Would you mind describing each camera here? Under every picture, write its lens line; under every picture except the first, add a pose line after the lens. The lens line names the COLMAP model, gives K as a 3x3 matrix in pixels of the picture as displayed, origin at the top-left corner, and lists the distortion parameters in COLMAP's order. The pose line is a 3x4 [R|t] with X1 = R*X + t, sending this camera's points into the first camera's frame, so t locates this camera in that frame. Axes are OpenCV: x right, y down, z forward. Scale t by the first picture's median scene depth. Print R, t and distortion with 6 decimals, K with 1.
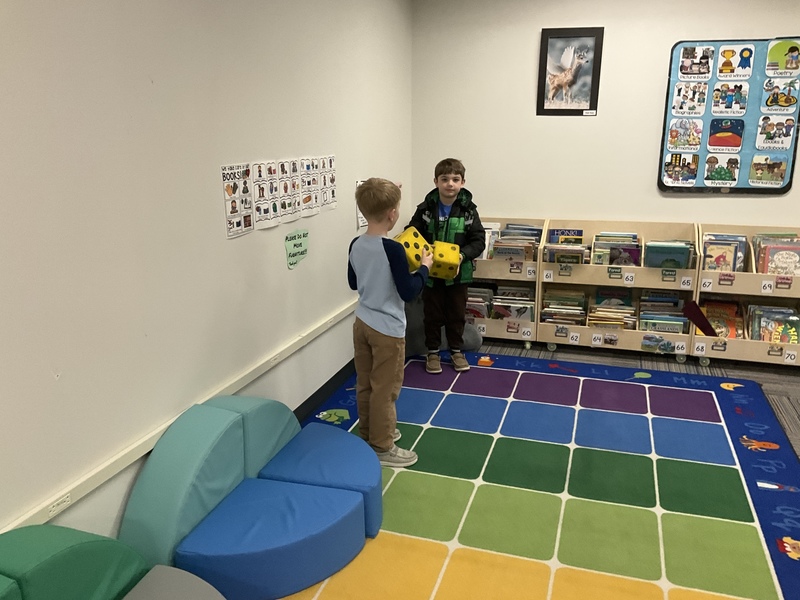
lens RADIAL K [[665.4, 0, 400.0], [0, 665.4, 300.0], [0, 0, 1]] dist [0.046517, -0.079267]
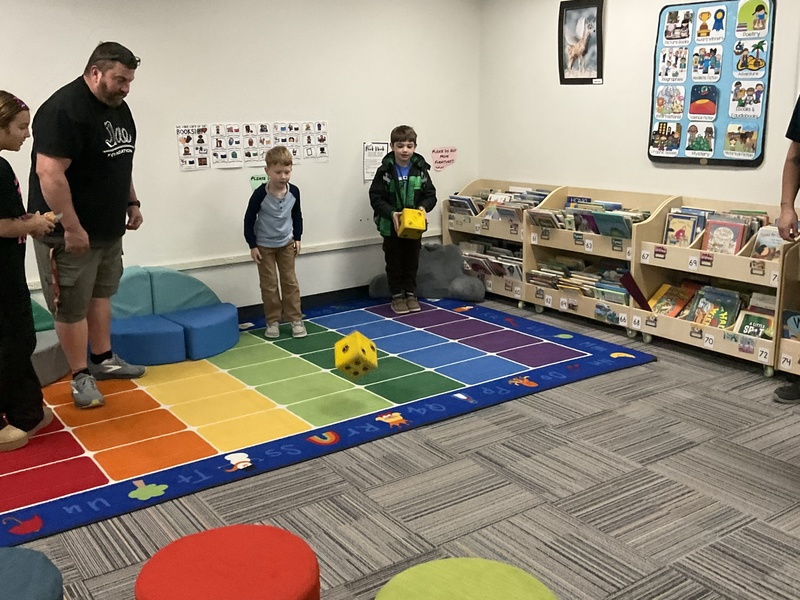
lens RADIAL K [[835.2, 0, 400.0], [0, 835.2, 300.0], [0, 0, 1]] dist [0.169894, -0.374192]
pose [[0.795744, 0.131106, -0.591273, 0.894494], [-0.139173, 0.989746, 0.032161, 0.048827], [0.589426, 0.056697, 0.805830, -0.194745]]
